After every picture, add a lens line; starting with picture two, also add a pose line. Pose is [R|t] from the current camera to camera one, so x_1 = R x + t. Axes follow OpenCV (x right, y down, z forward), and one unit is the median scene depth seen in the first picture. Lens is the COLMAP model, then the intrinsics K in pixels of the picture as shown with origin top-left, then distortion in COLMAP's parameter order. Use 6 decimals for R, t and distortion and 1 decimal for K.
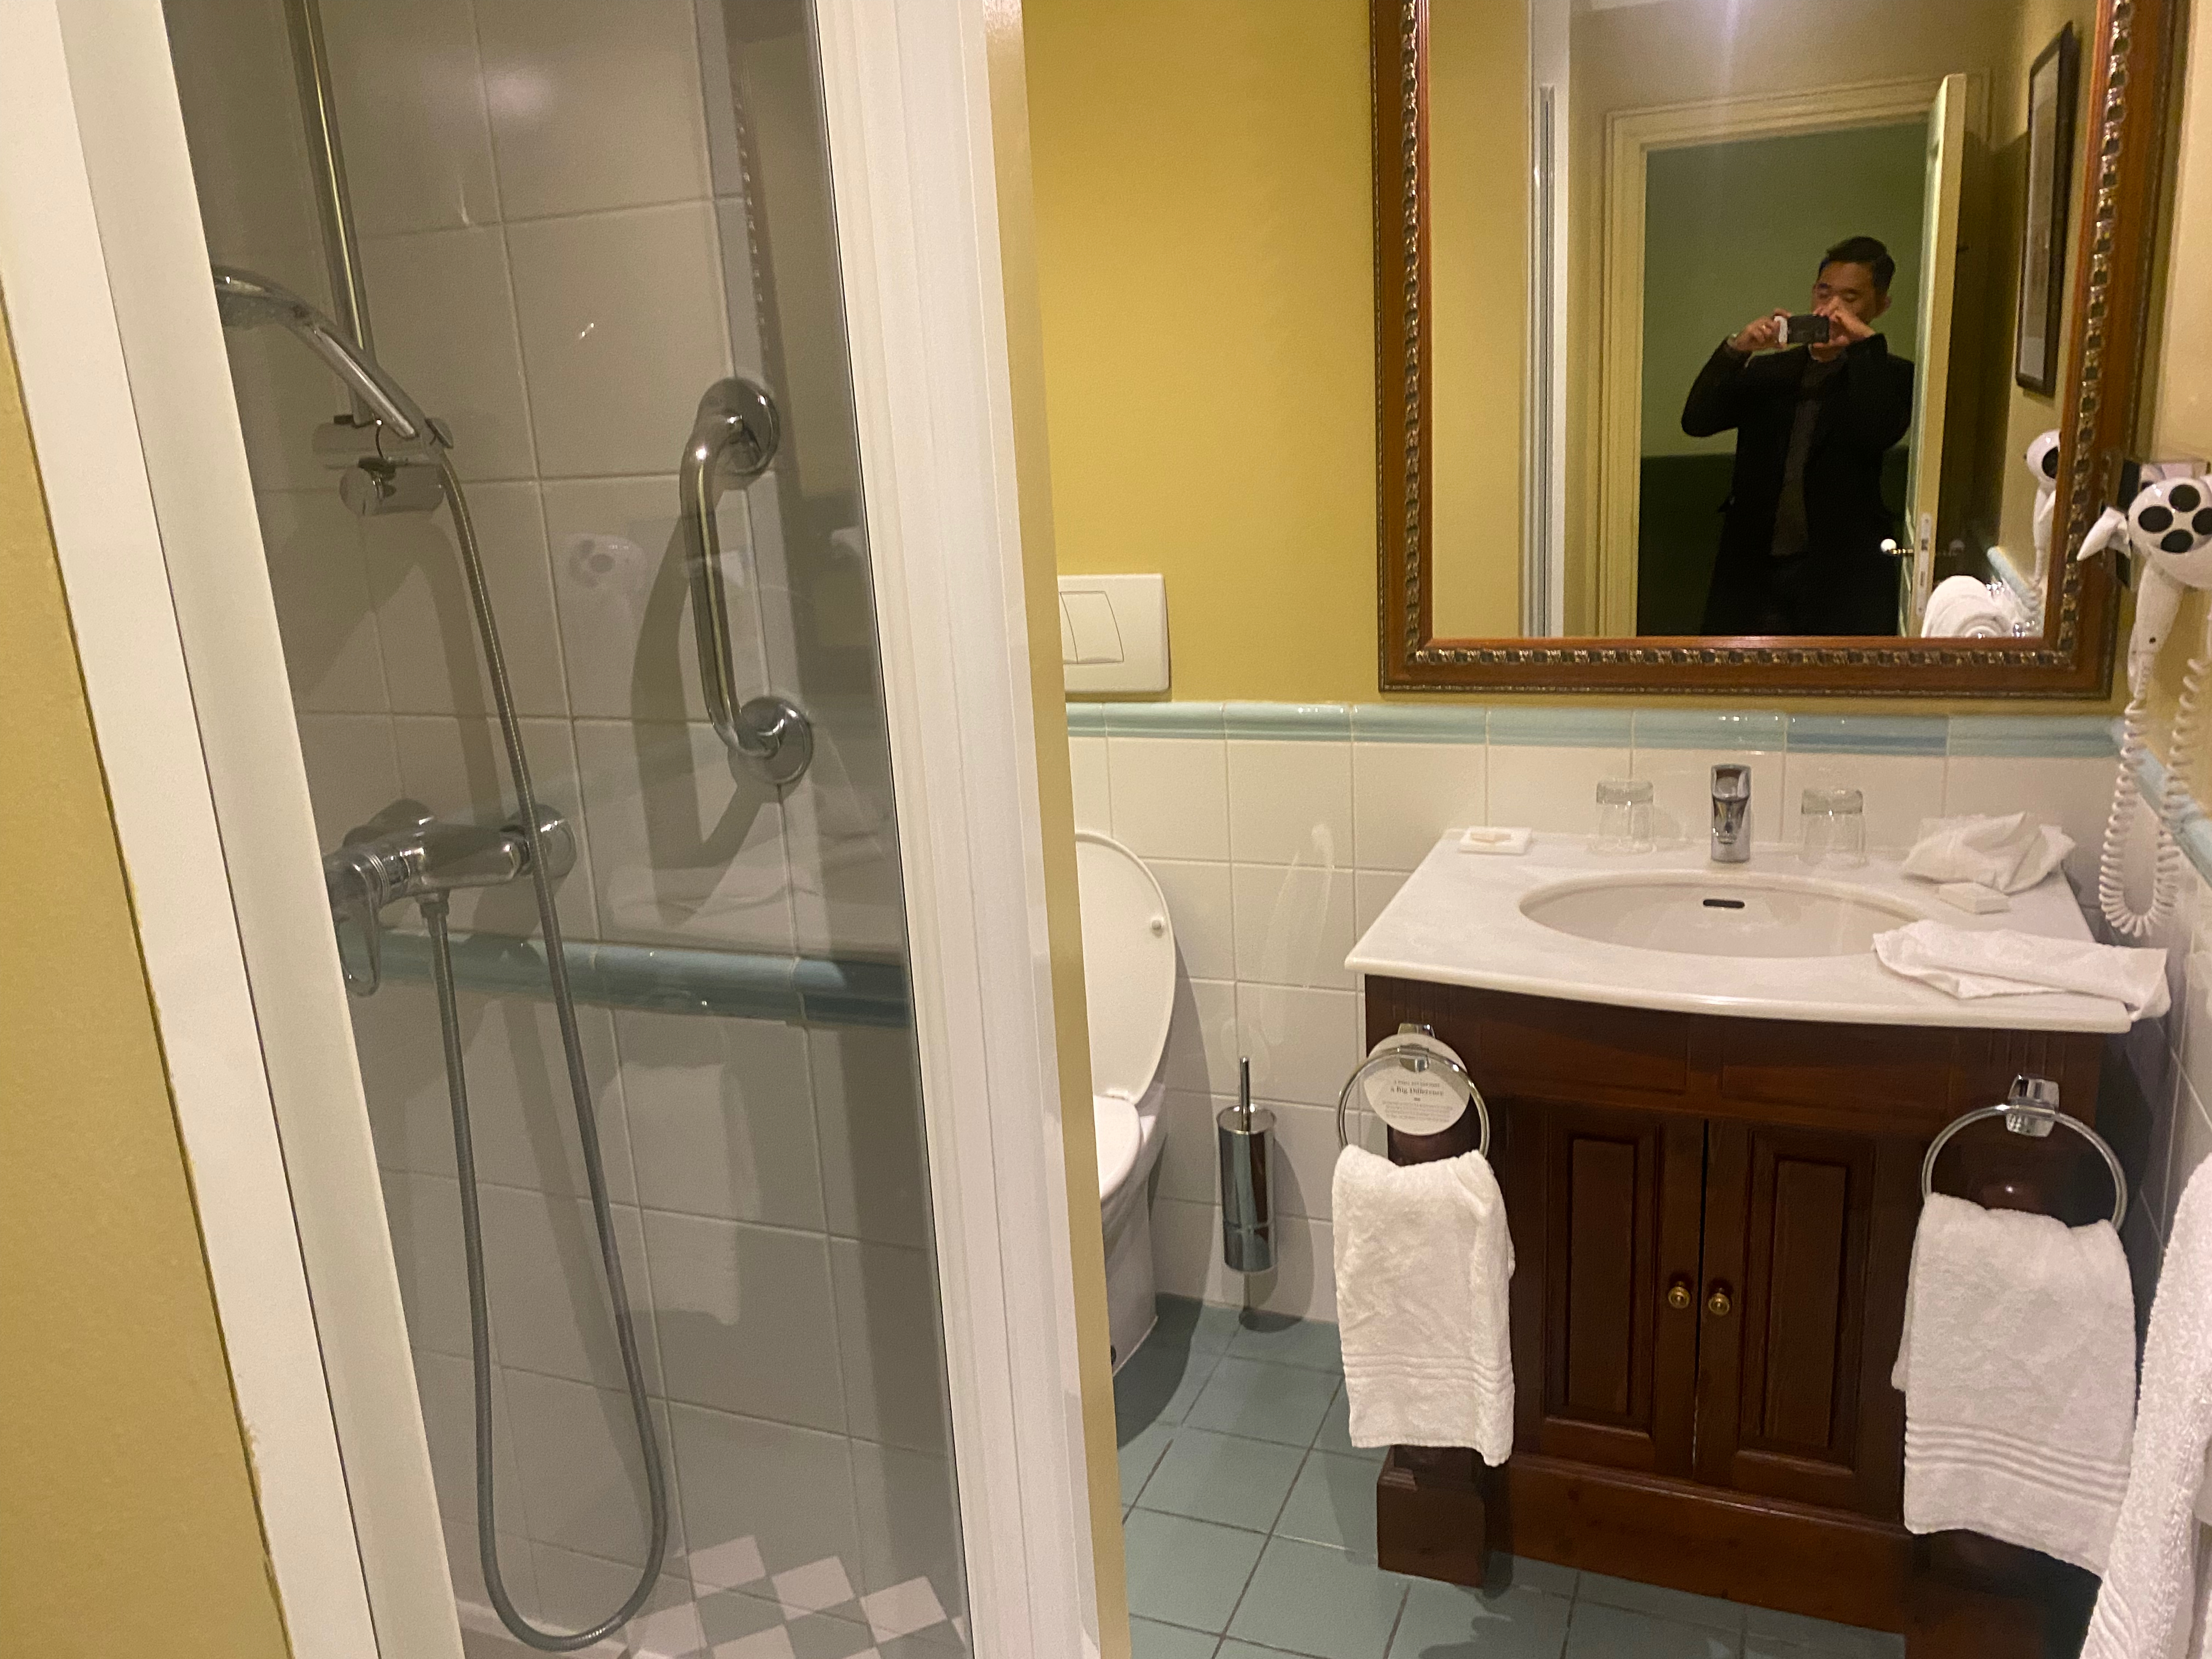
lens RADIAL K [[1720.8, 0, 1103.5], [0, 1720.8, 822.1], [0, 0, 1]] dist [0.080857, -0.094013]
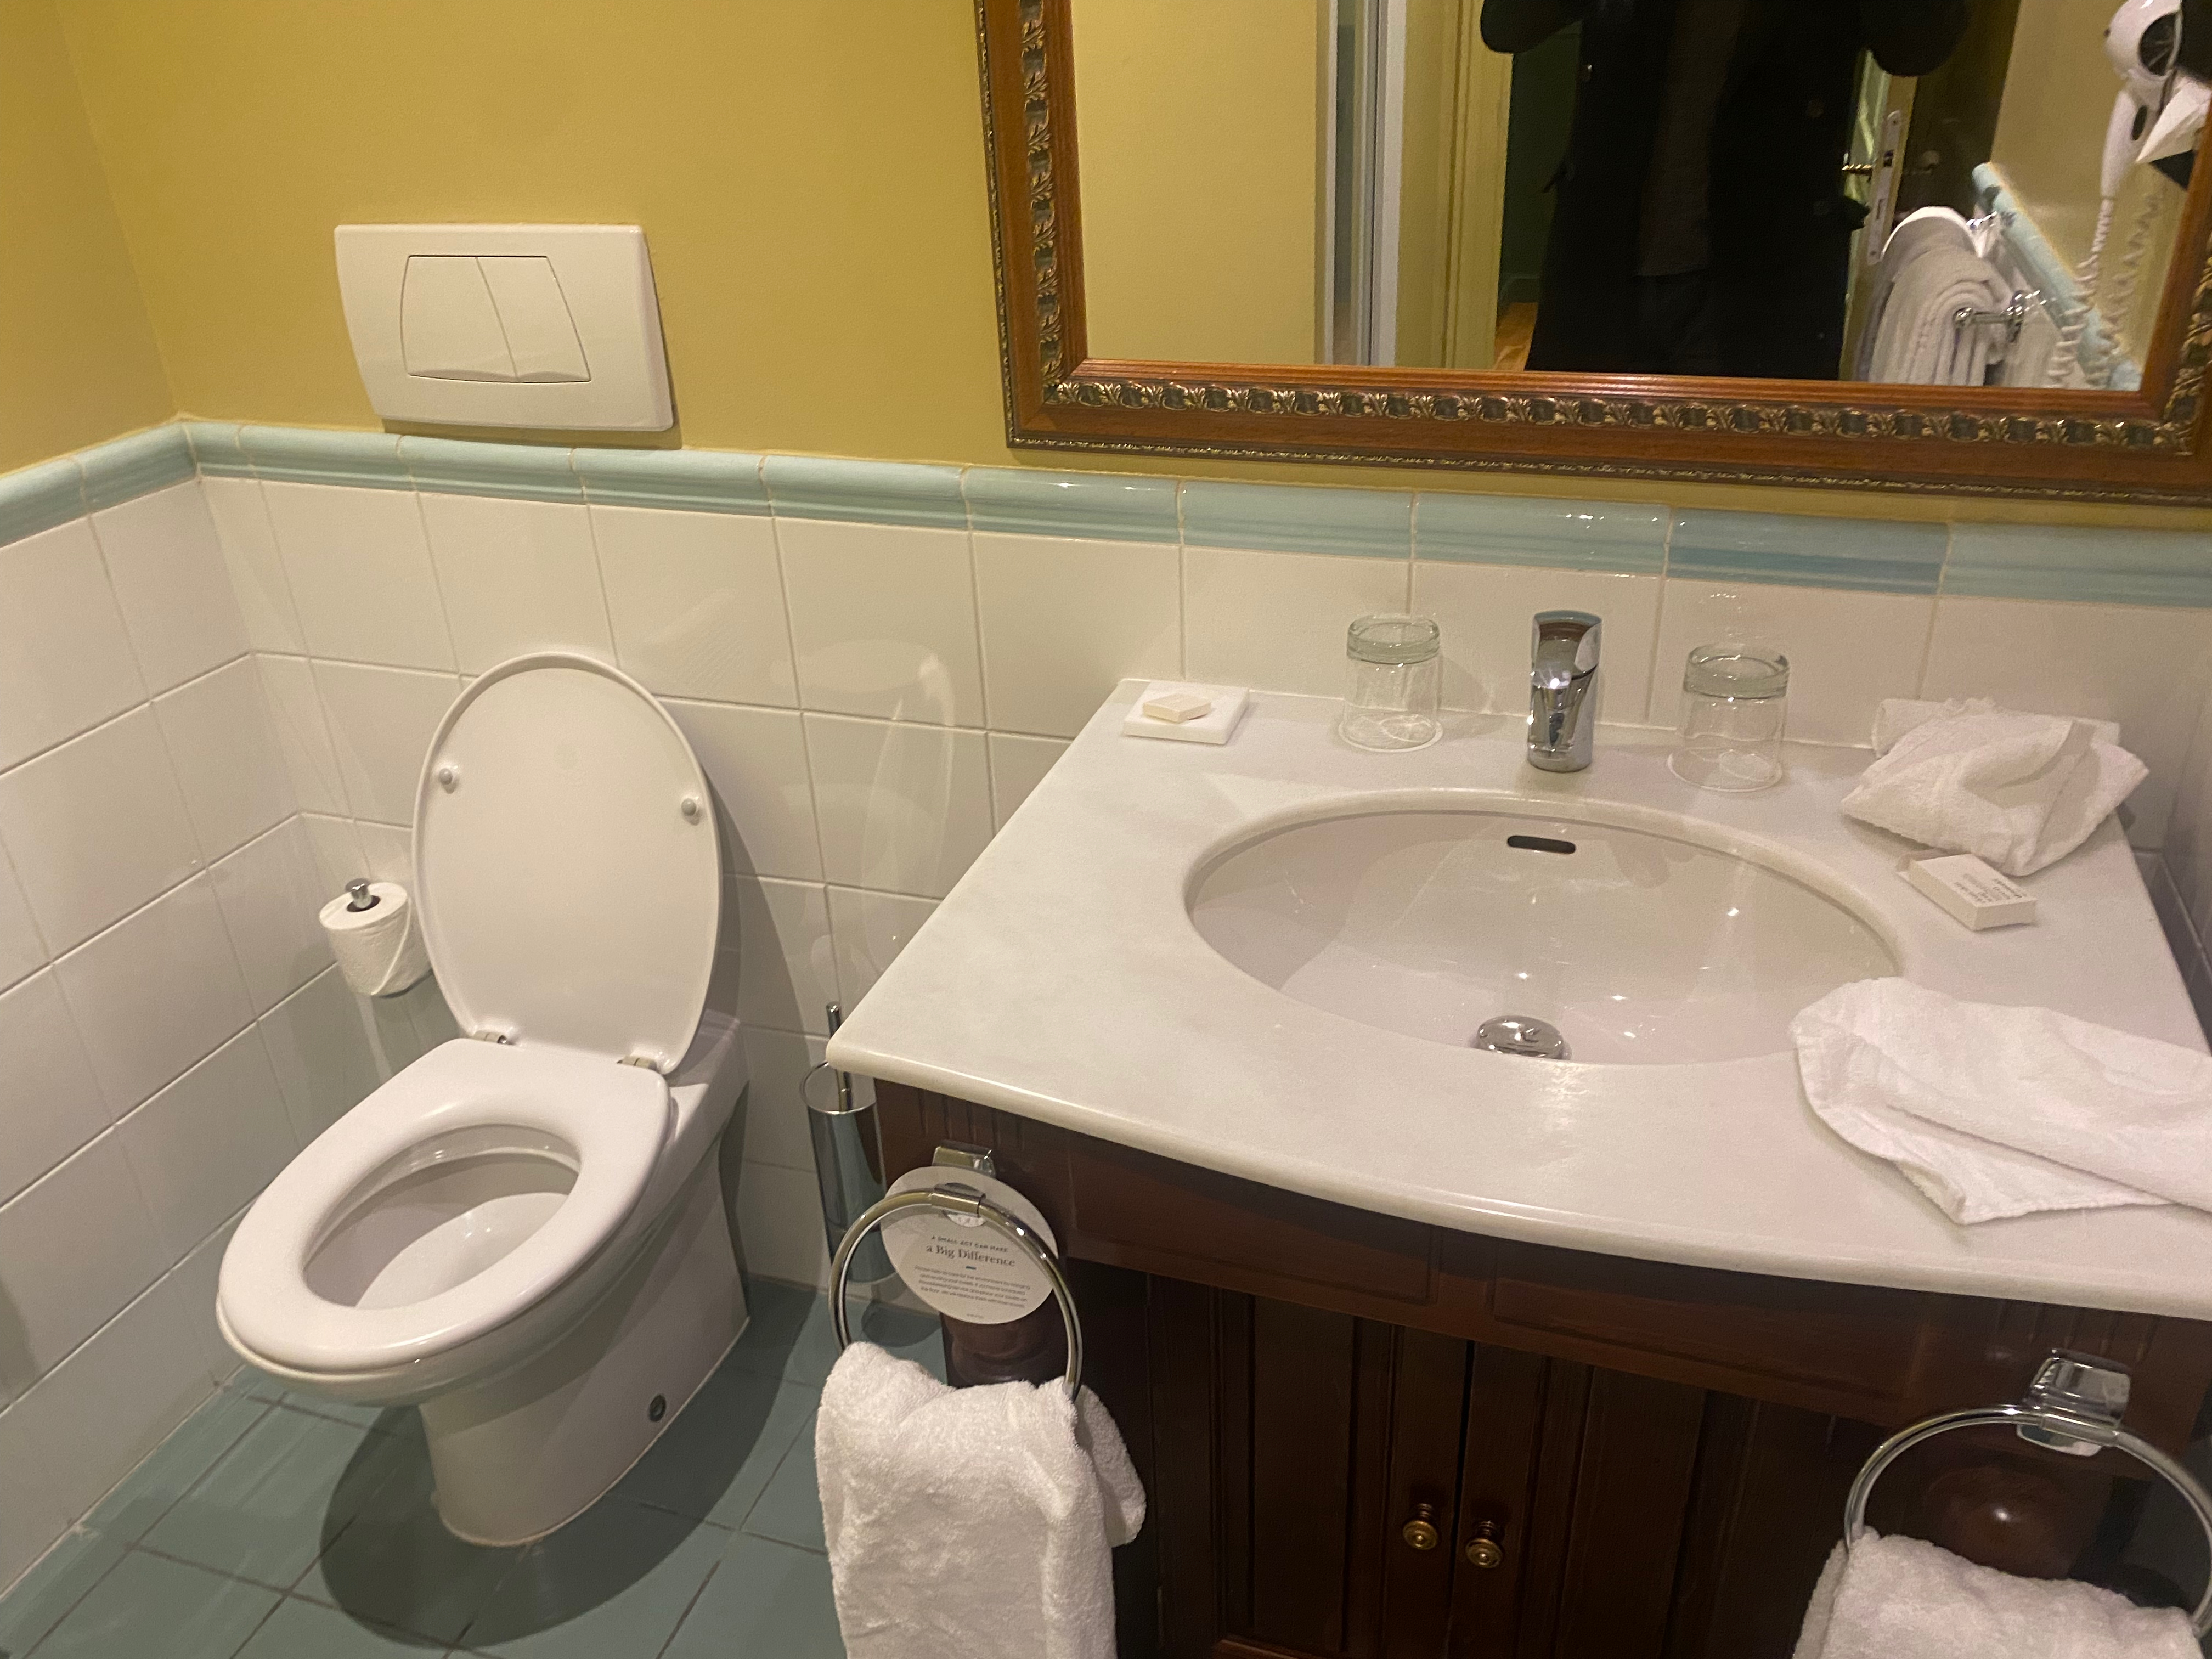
lens RADIAL K [[1720.8, 0, 1103.5], [0, 1720.8, 822.1], [0, 0, 1]] dist [0.080857, -0.094013]
pose [[0.998111, -0.013889, 0.059845, 0.174994], [-0.000012, 0.974068, 0.226256, -0.094844], [-0.061435, -0.225829, 0.972228, 0.443595]]
